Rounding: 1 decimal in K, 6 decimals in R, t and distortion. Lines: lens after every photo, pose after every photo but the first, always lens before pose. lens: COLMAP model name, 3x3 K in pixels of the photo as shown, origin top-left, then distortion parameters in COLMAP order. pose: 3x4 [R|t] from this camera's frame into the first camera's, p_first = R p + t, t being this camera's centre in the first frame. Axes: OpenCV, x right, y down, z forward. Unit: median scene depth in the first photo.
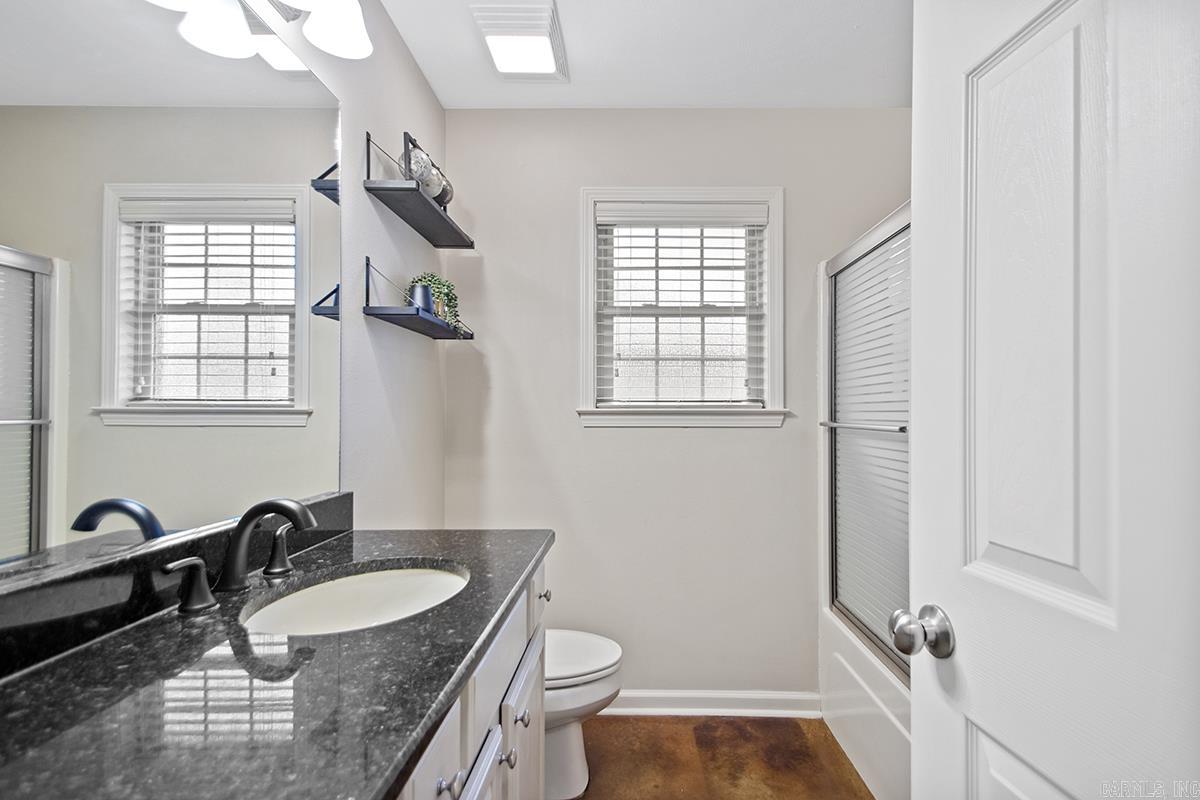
lens RADIAL K [[562.3, 0, 602.8], [0, 562.3, 405.5], [0, 0, 1]] dist [0.030195, -0.013839]
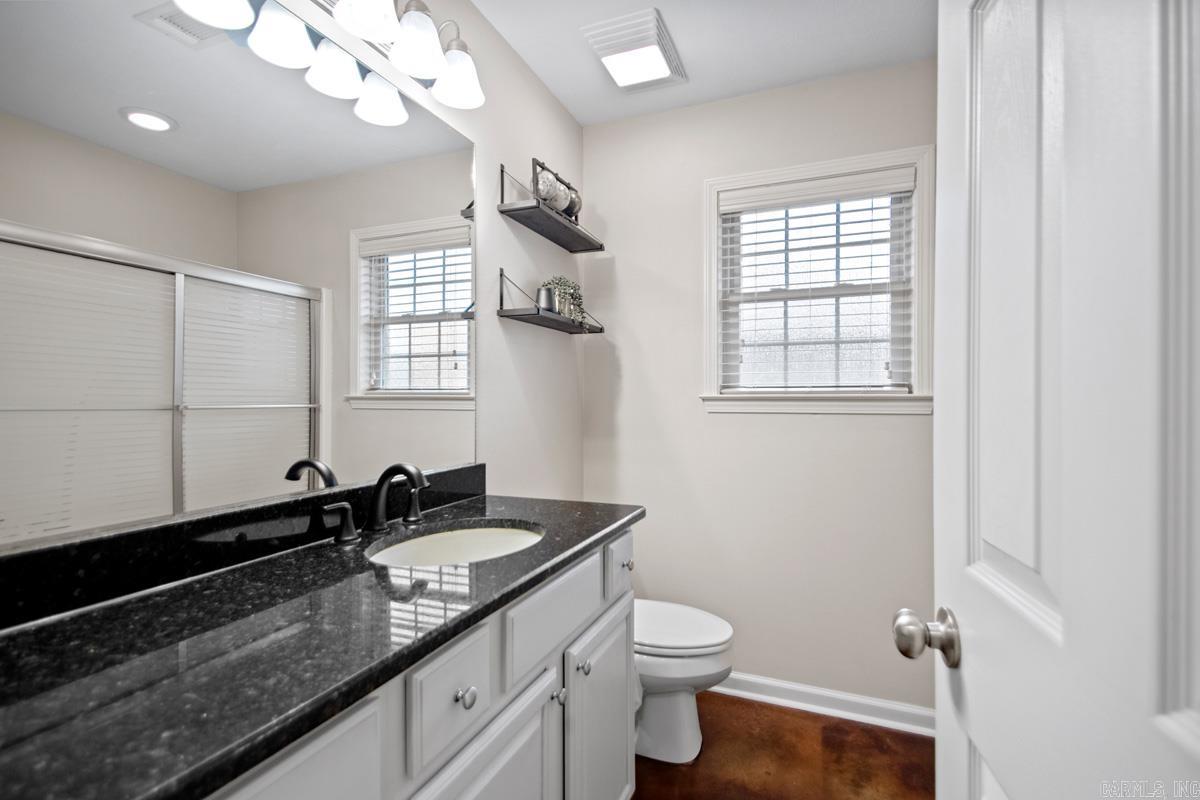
lens RADIAL K [[562.3, 0, 643.4], [0, 562.3, 398.1], [0, 0, 1]] dist [0.030195, -0.013839]
pose [[0.931147, -0.003110, -0.364632, 0.256645], [0.005421, 0.999971, 0.005313, 0.006029], [0.364605, -0.006923, 0.931137, -0.003424]]
